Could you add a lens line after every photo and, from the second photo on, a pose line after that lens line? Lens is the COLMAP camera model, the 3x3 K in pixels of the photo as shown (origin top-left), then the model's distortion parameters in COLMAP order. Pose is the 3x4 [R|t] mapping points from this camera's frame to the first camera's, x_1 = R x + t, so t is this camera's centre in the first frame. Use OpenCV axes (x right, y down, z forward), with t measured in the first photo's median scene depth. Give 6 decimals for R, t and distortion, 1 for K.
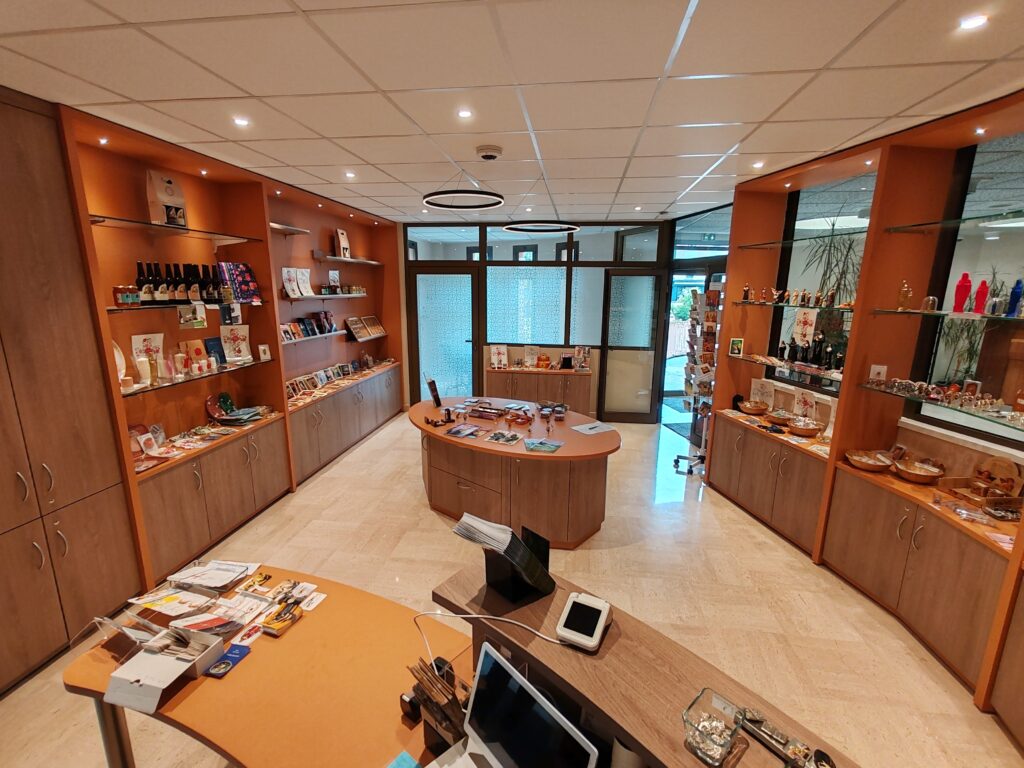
lens RADIAL K [[457.3, 0, 512.0], [0, 457.3, 384.0], [0, 0, 1]] dist [-0.000959, 0.000032]
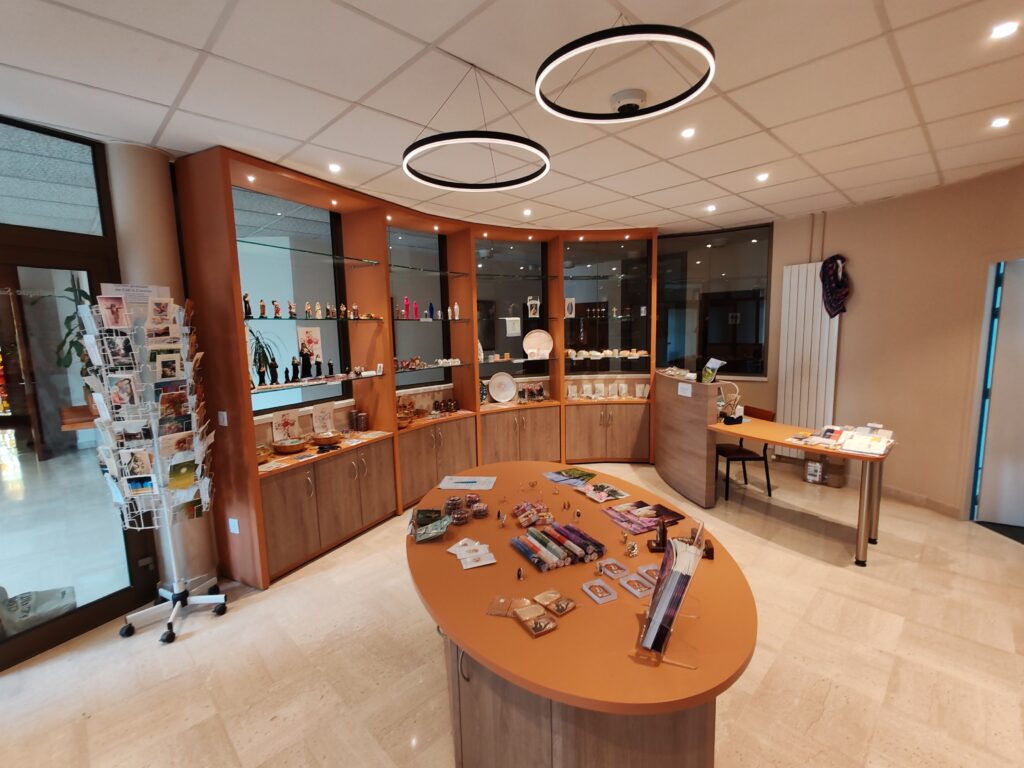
lens RADIAL K [[457.6, 0, 511.3], [0, 457.6, 385.9], [0, 0, 1]] dist [0.002859, -0.000187]
pose [[-0.793100, -0.061558, 0.605973, -0.294294], [0.146610, 0.946336, 0.288017, -0.235770], [-0.591183, 0.317268, -0.741514, 1.391950]]
